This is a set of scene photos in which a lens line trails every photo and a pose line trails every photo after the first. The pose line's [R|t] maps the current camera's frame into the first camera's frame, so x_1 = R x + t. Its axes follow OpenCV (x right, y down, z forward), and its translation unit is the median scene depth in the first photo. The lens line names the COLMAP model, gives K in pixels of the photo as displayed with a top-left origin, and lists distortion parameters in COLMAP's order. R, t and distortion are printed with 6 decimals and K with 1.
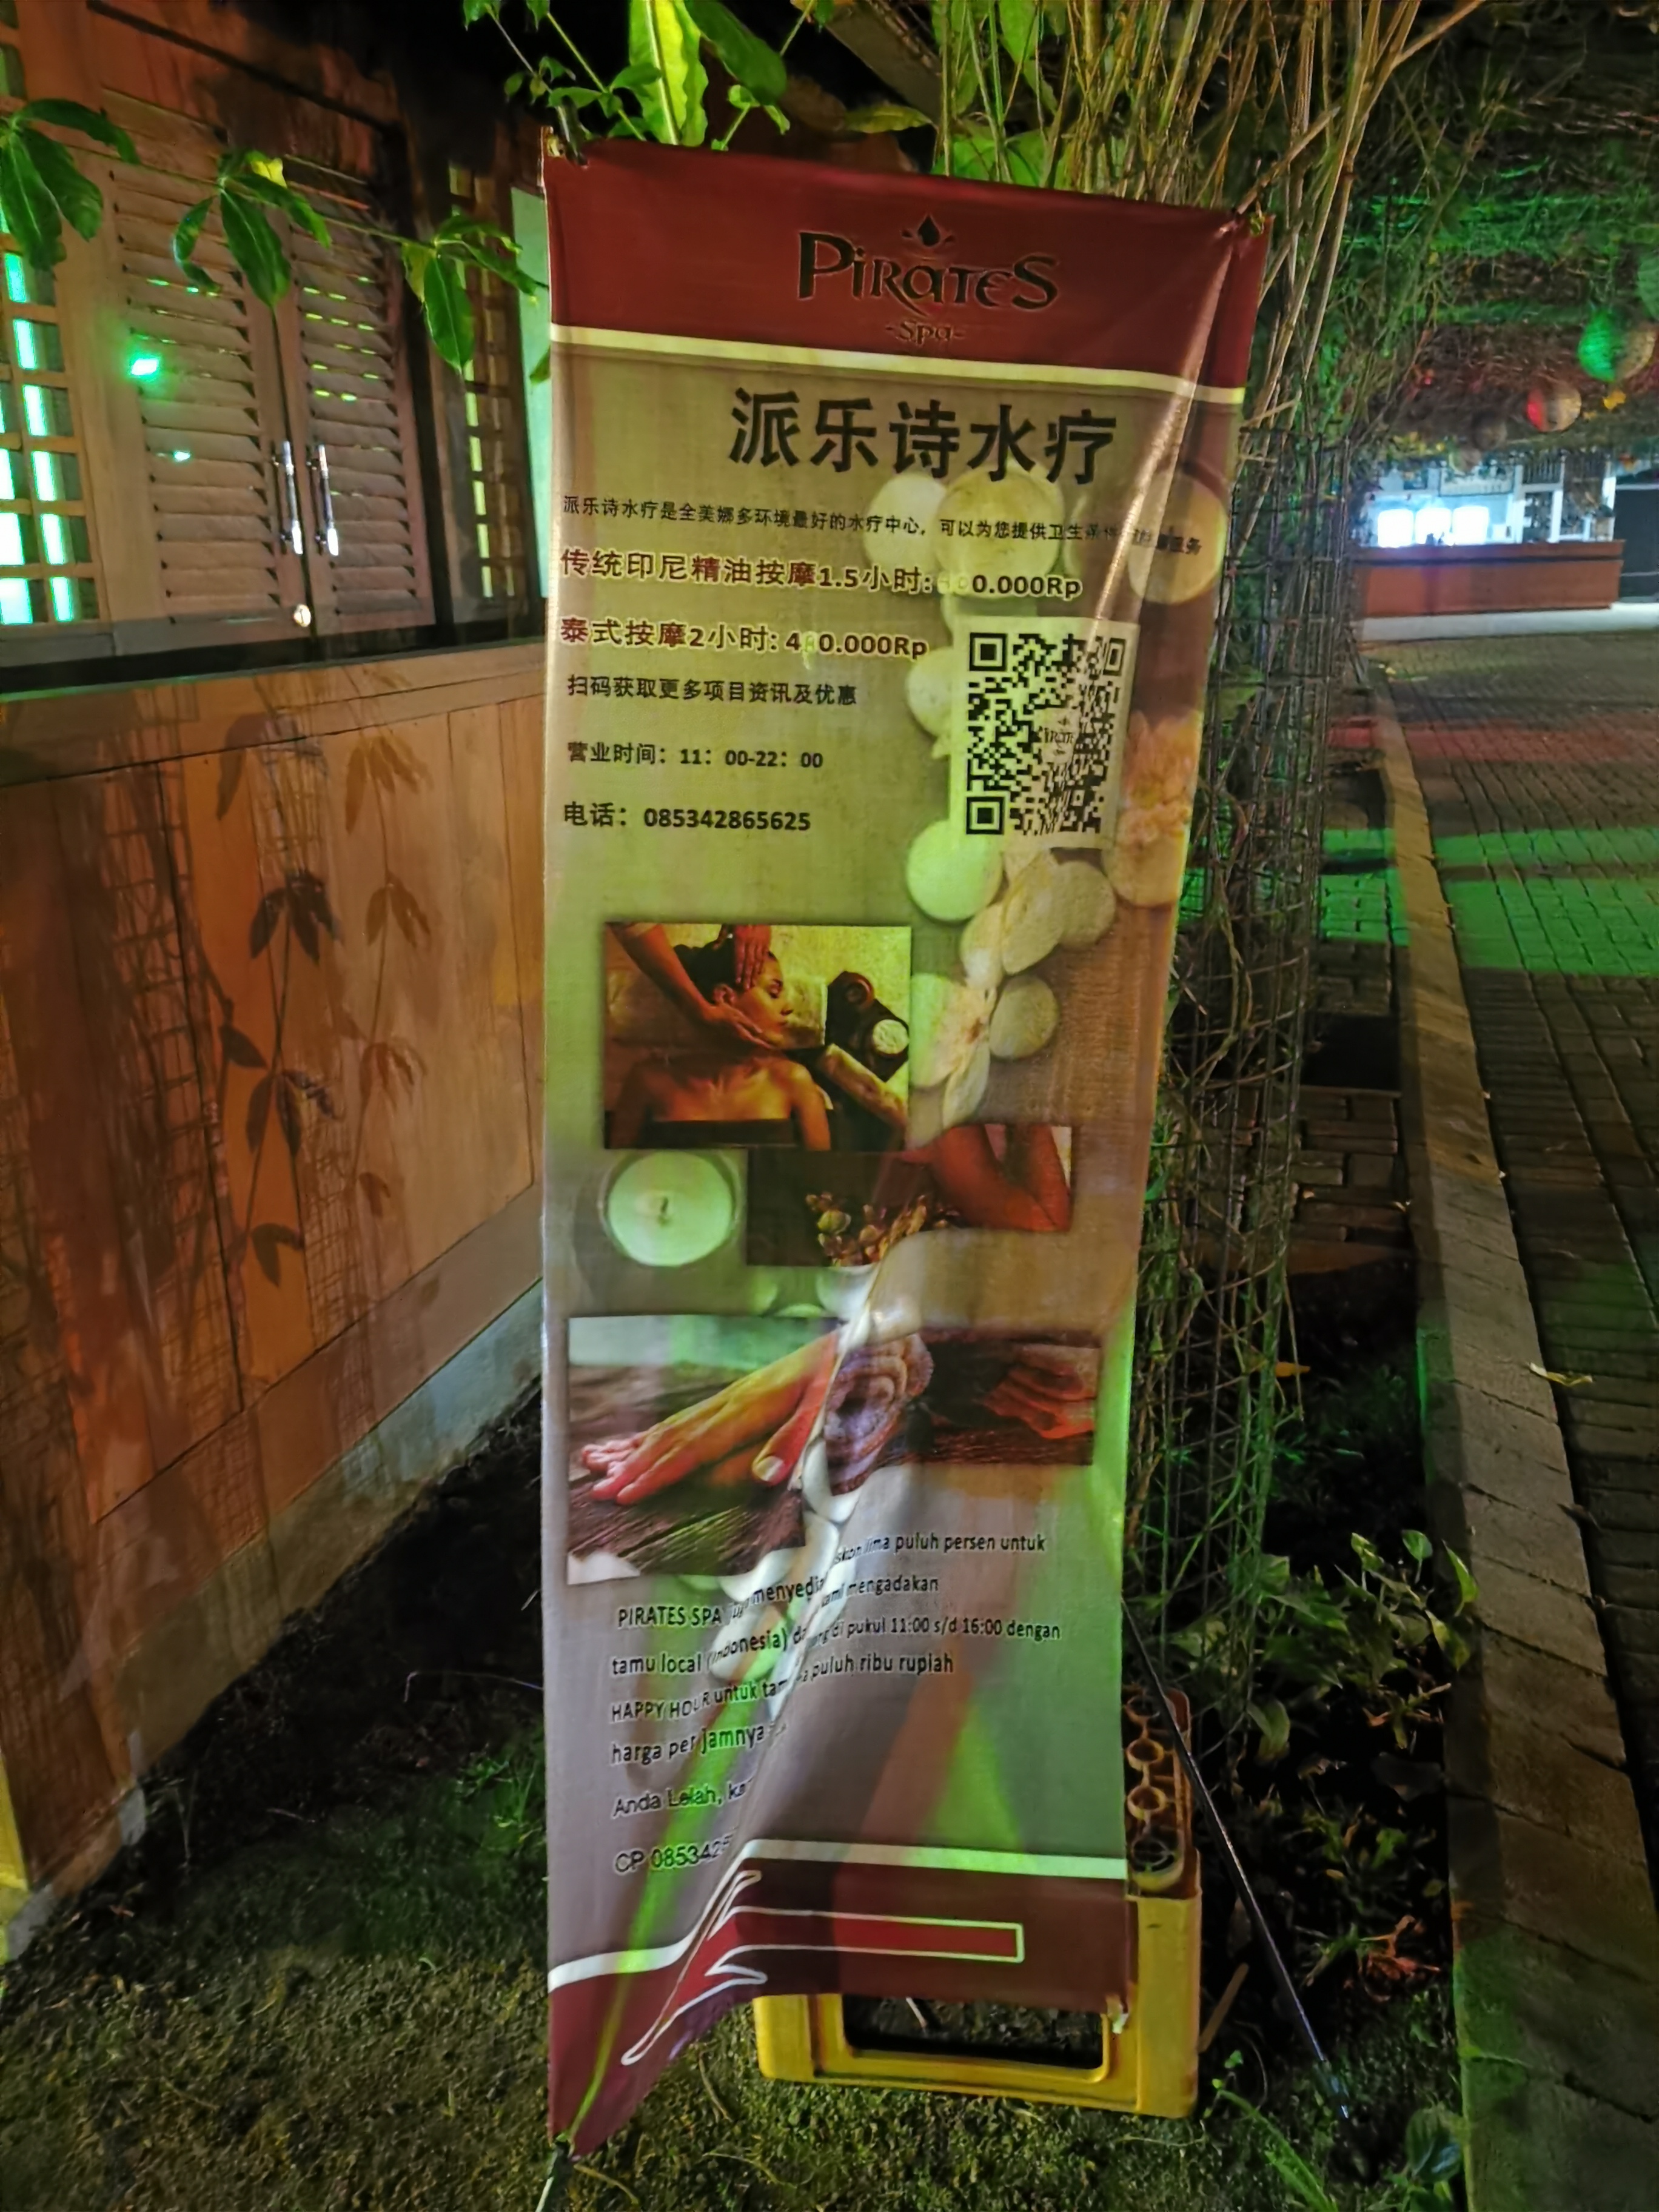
lens RADIAL K [[1738.4, 0, 829.5], [0, 1738.4, 1106.0], [0, 0, 1]] dist [0.049285, 0.001165]
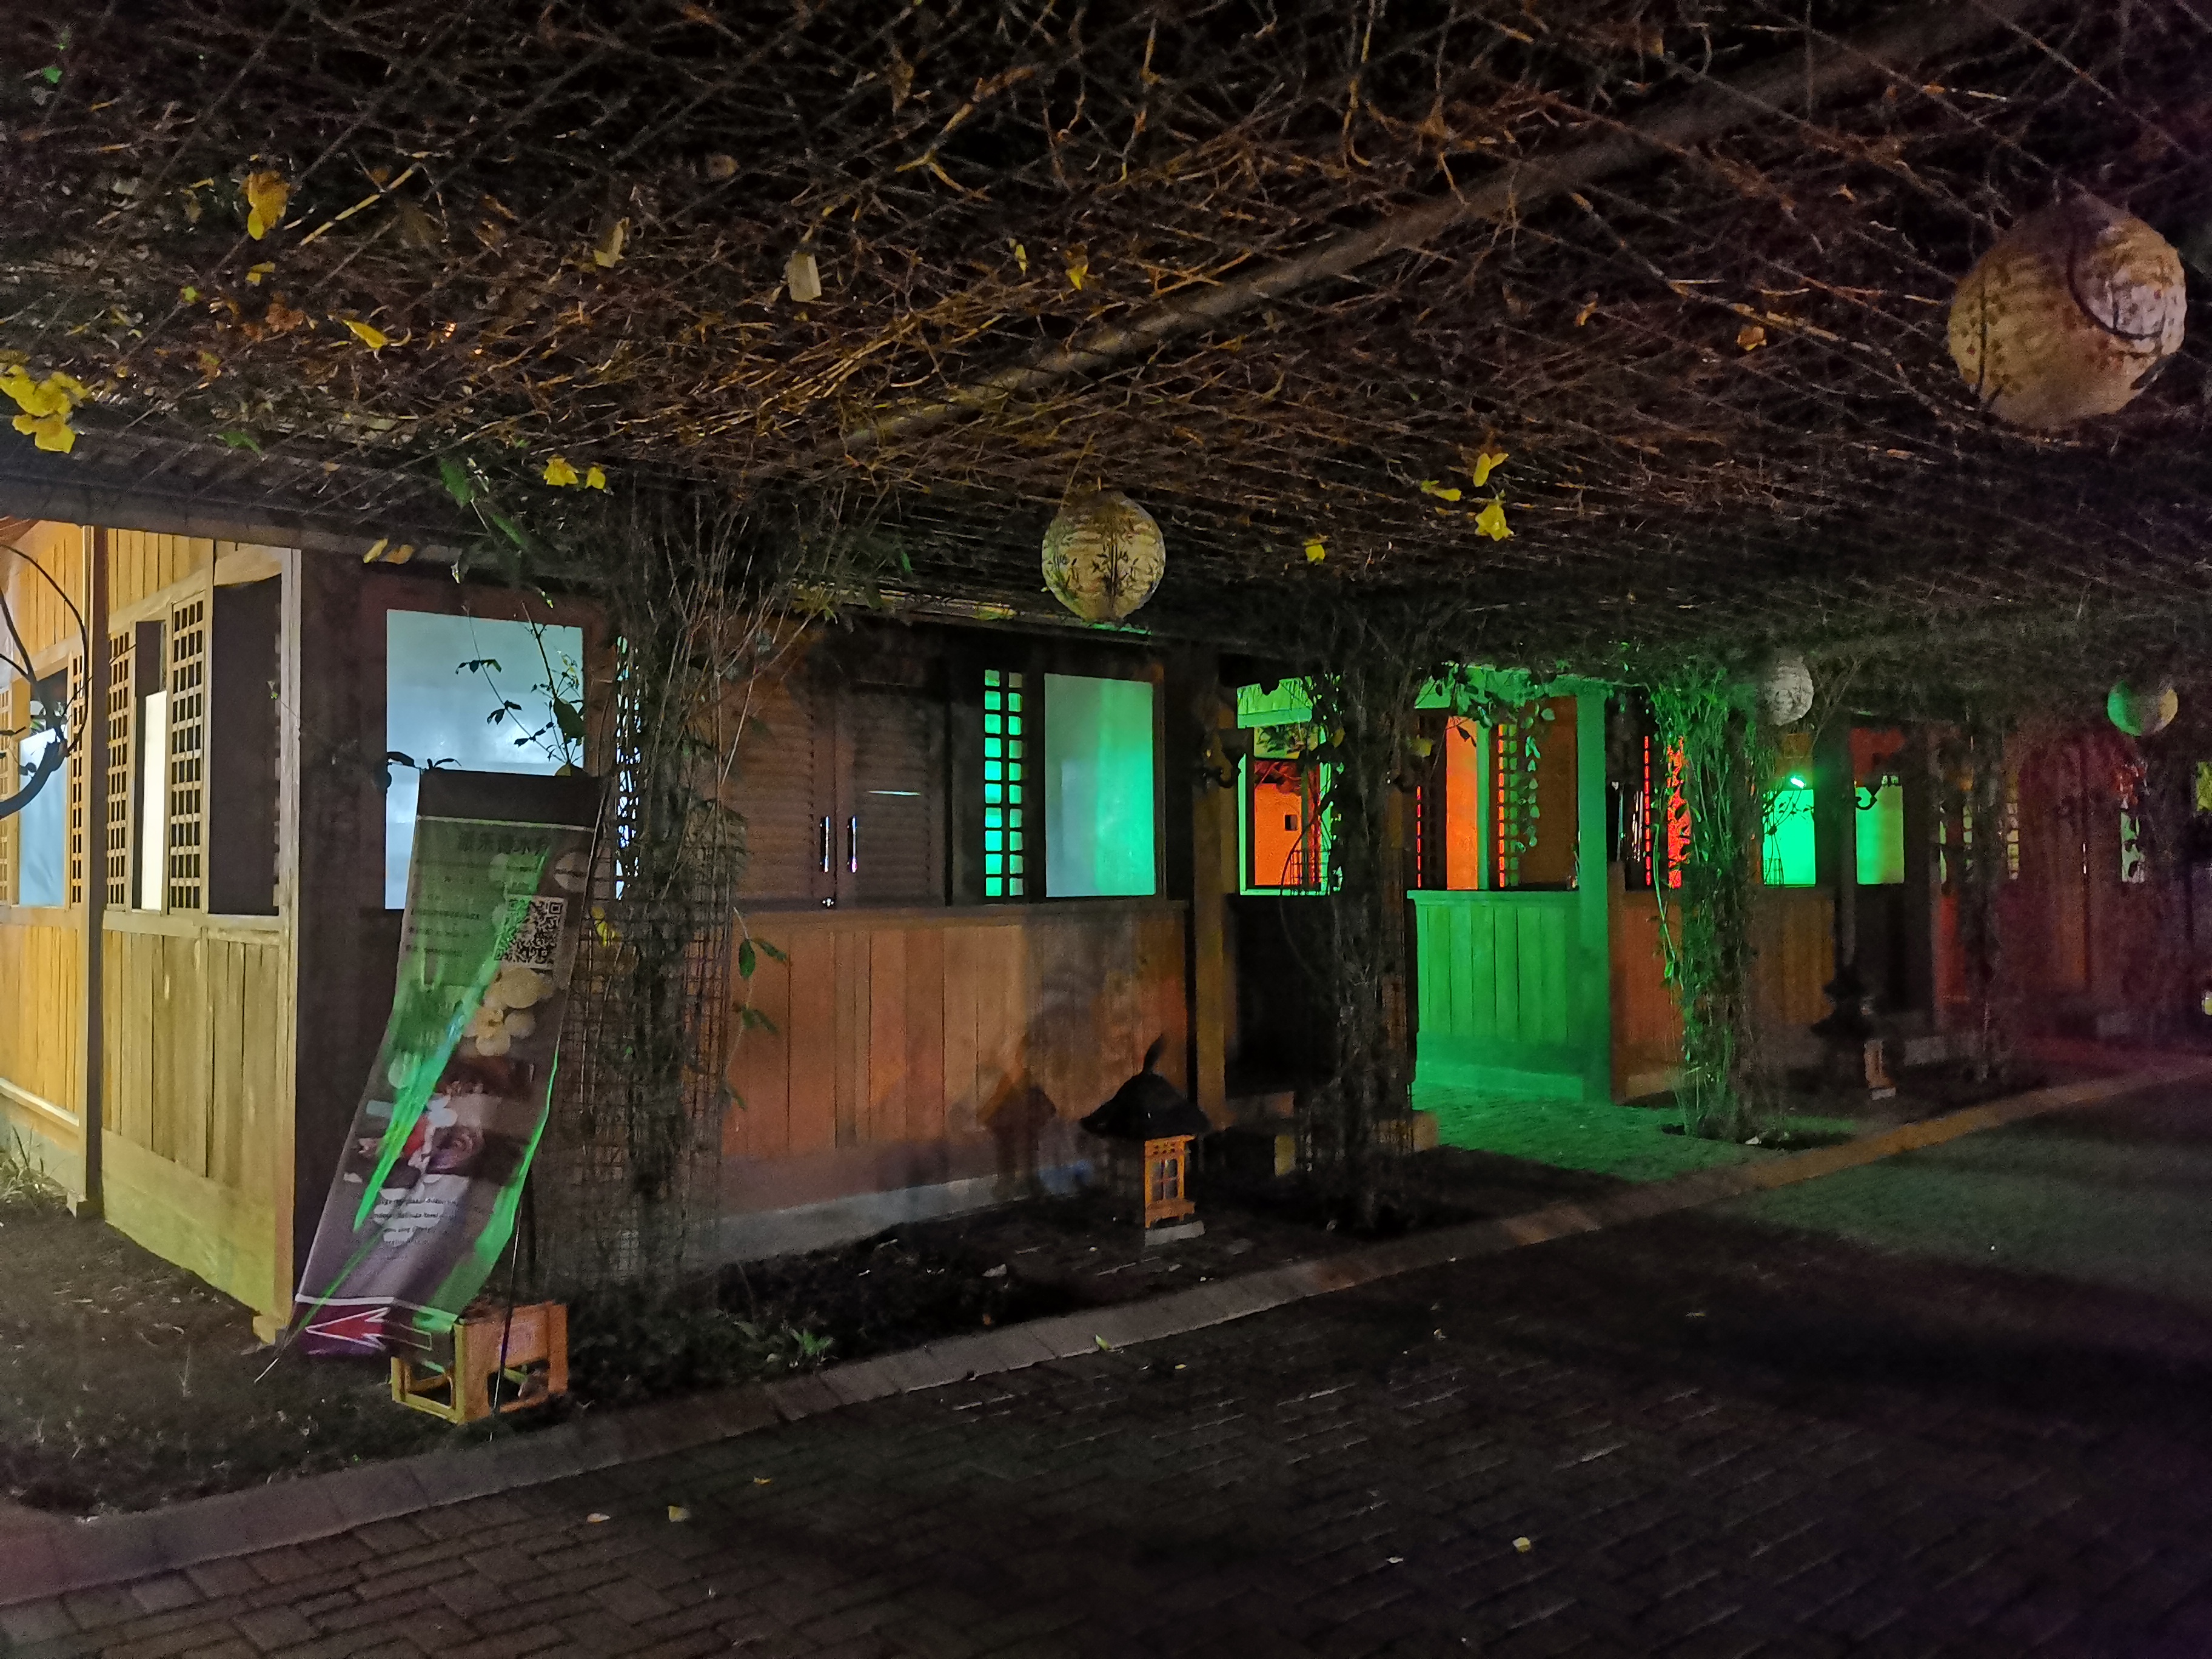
lens RADIAL K [[1738.4, 0, 1106.0], [0, 1738.4, 829.5], [0, 0, 1]] dist [0.049285, 0.001165]
pose [[0.833116, 0.001083, -0.553097, 2.663485], [-0.179229, 0.946568, -0.268114, 0.263442], [0.523254, 0.322501, 0.788795, -0.970335]]
